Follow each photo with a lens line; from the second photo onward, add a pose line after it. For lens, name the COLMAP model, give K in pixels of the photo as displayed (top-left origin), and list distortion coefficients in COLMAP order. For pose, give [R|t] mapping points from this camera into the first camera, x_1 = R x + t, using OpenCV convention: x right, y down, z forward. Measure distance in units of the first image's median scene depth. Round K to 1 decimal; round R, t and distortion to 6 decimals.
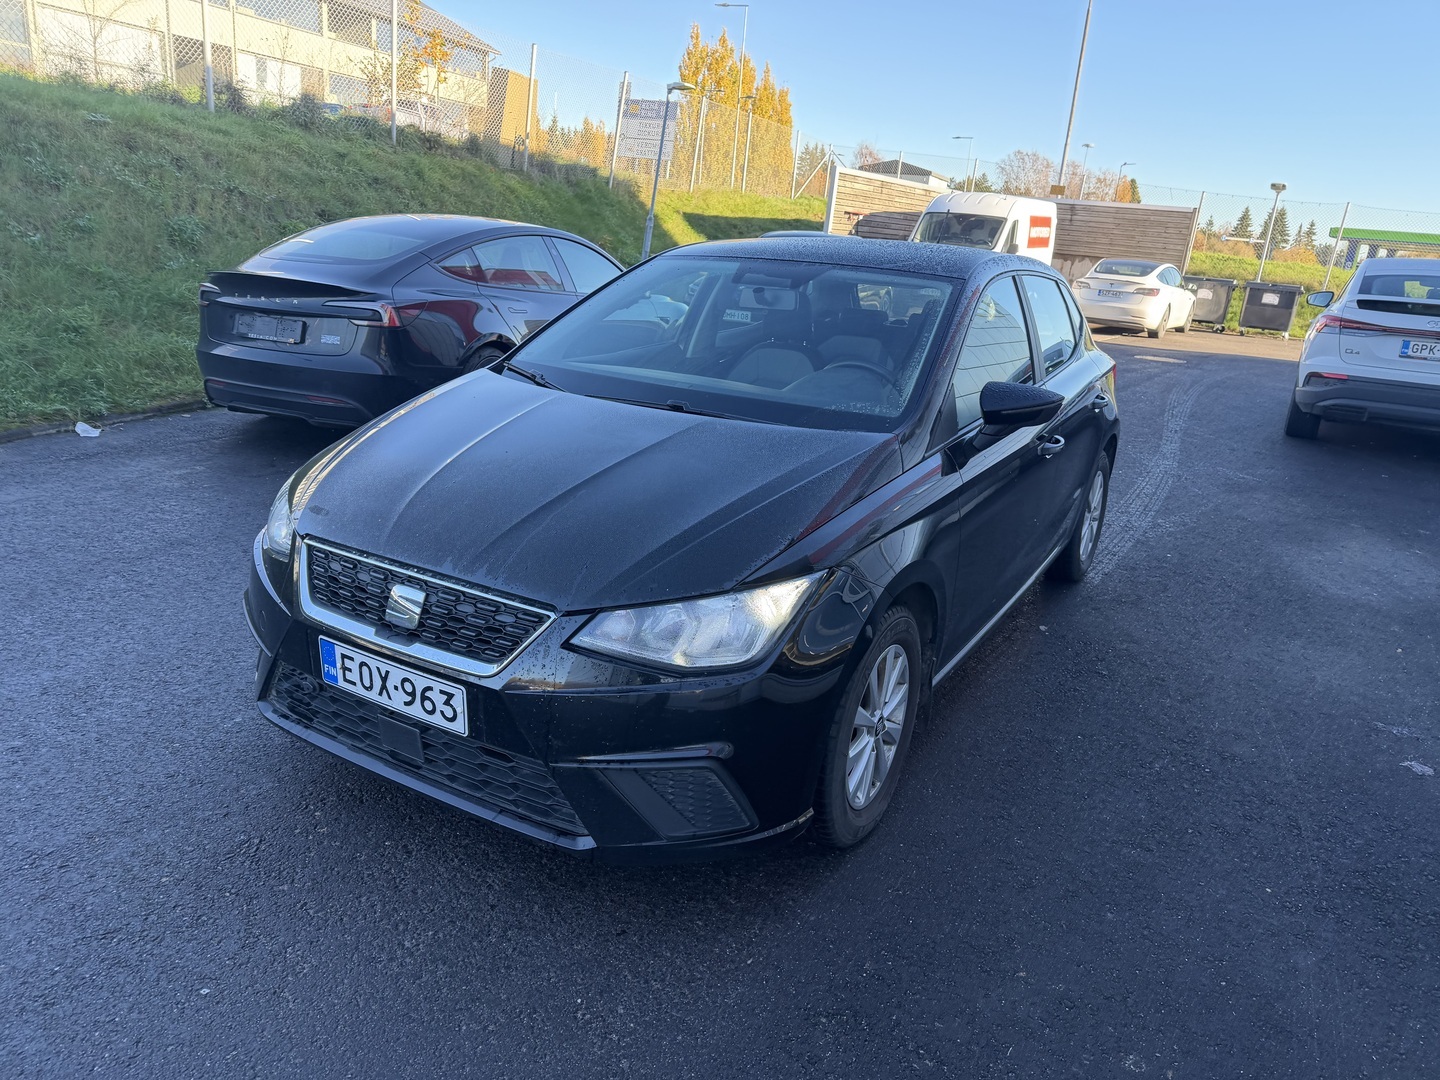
lens RADIAL K [[1014.9, 0, 720.0], [0, 1014.9, 540.0], [0, 0, 1]] dist [0.010511, -0.022416]
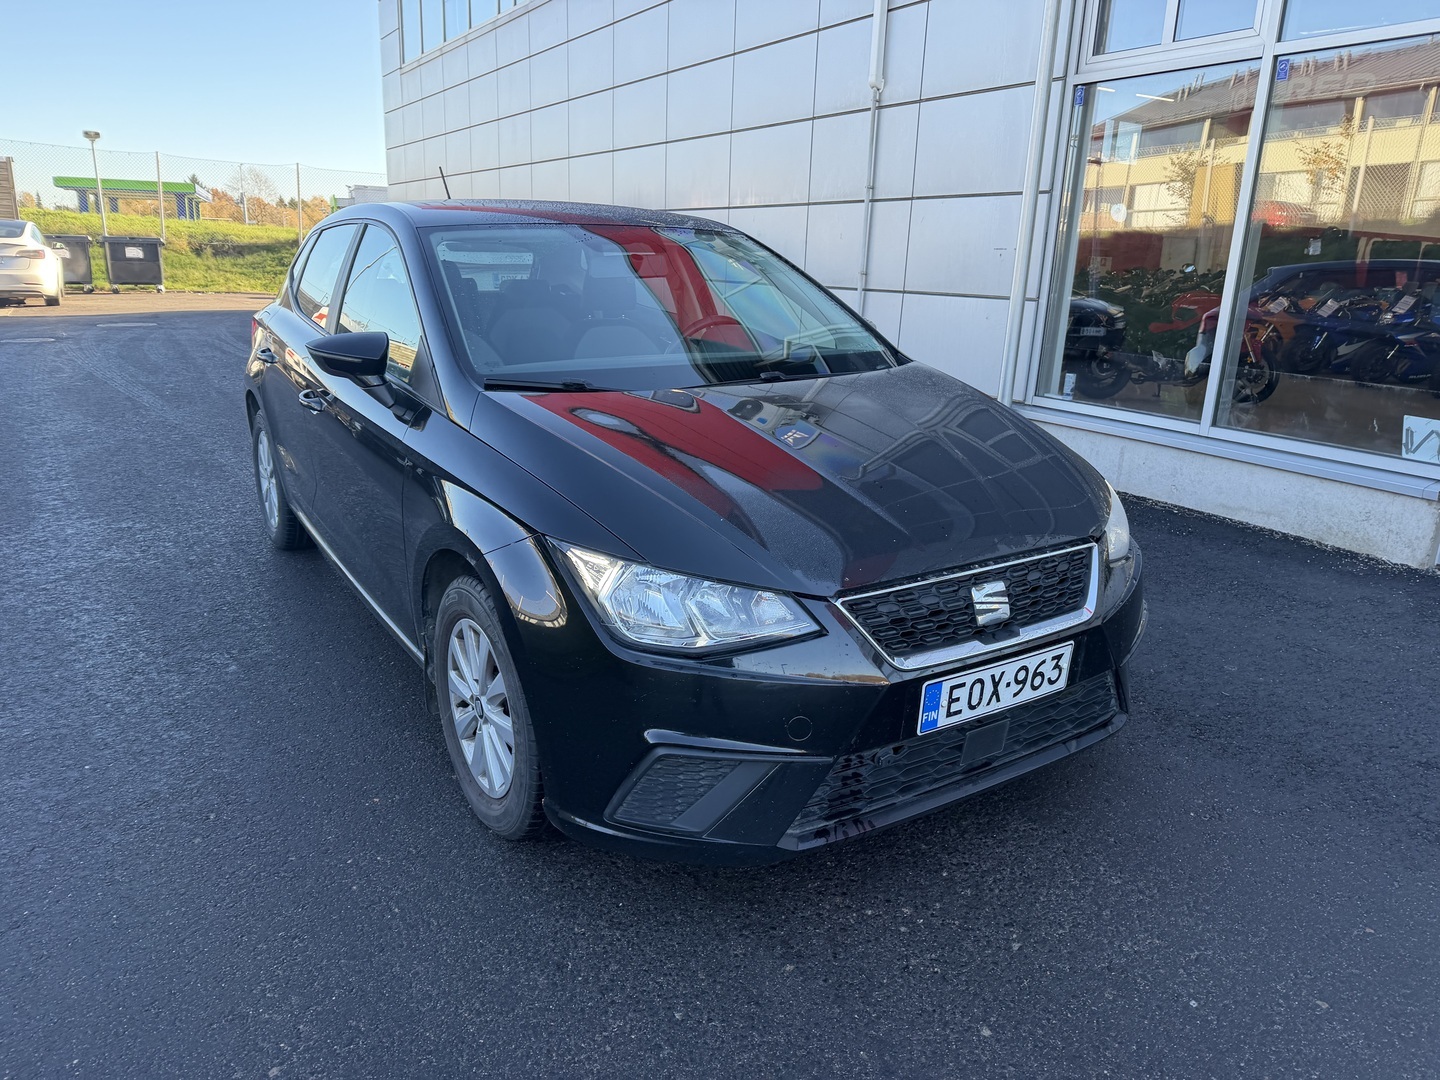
lens RADIAL K [[1014.9, 0, 720.0], [0, 1014.9, 540.0], [0, 0, 1]] dist [0.010511, -0.022416]
pose [[0.460303, -0.307446, 0.832825, -1.177522], [0.269493, 0.942240, 0.198888, -0.243349], [-0.845869, 0.132892, 0.516571, 0.699246]]
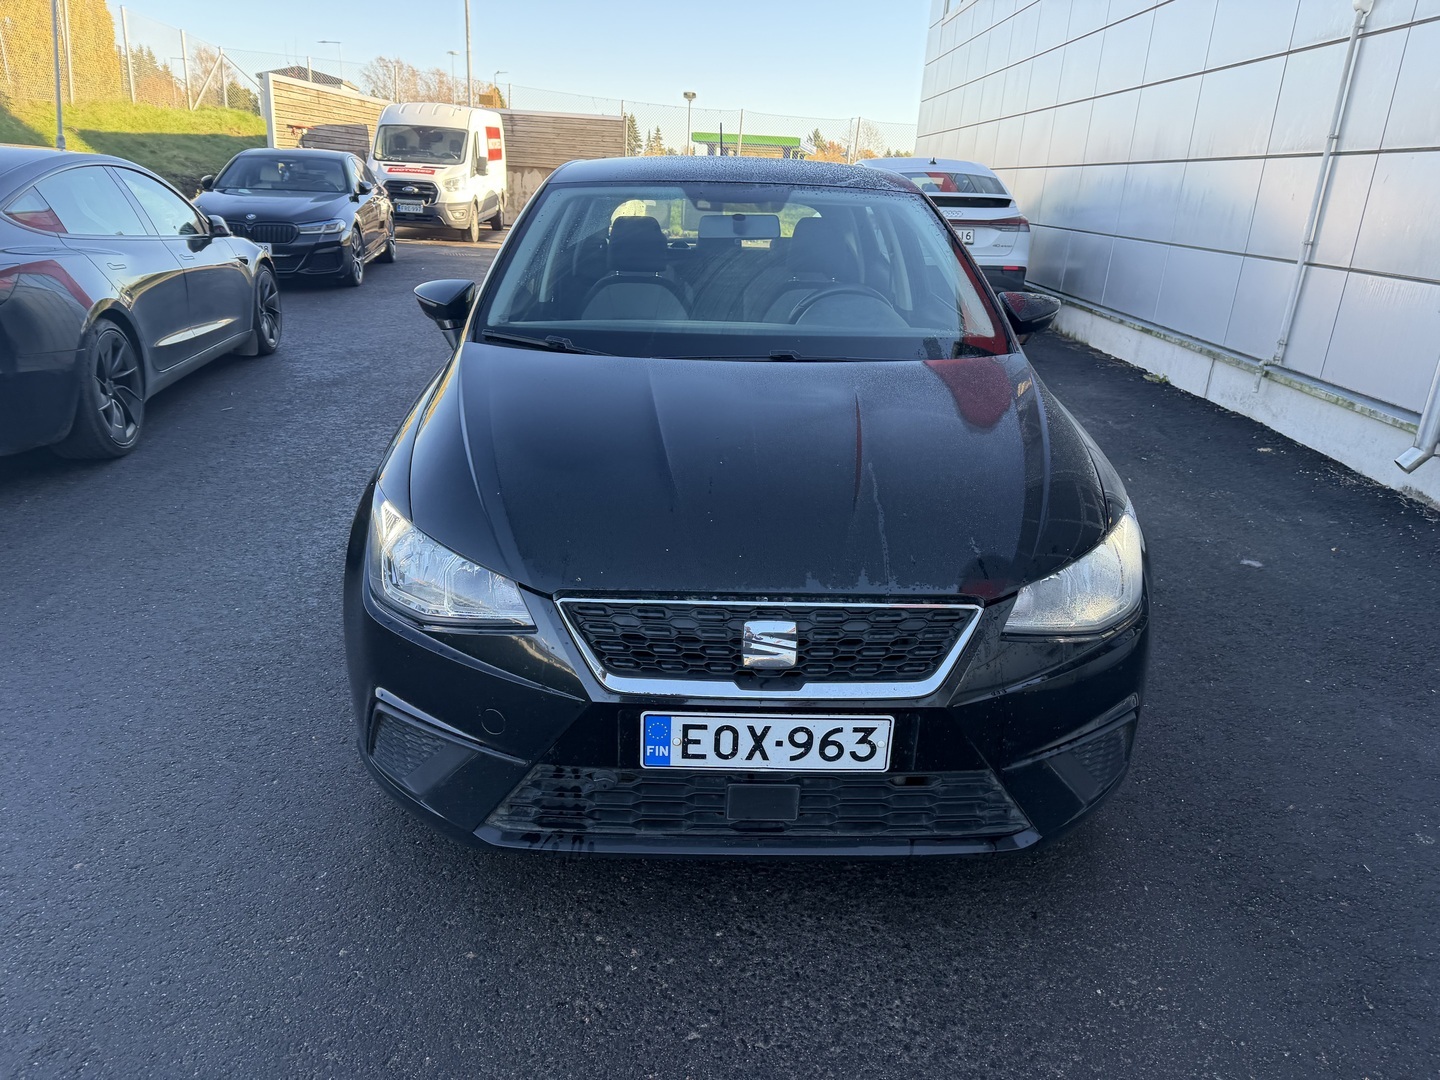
lens RADIAL K [[1007.5, 0, 720.5], [0, 1007.5, 517.6], [0, 0, 1]] dist [0.059077, -0.061174]
pose [[0.852421, -0.204137, 0.481360, -0.696646], [0.175781, 0.978934, 0.103868, -0.121966], [-0.492423, -0.003925, 0.870347, 0.310273]]
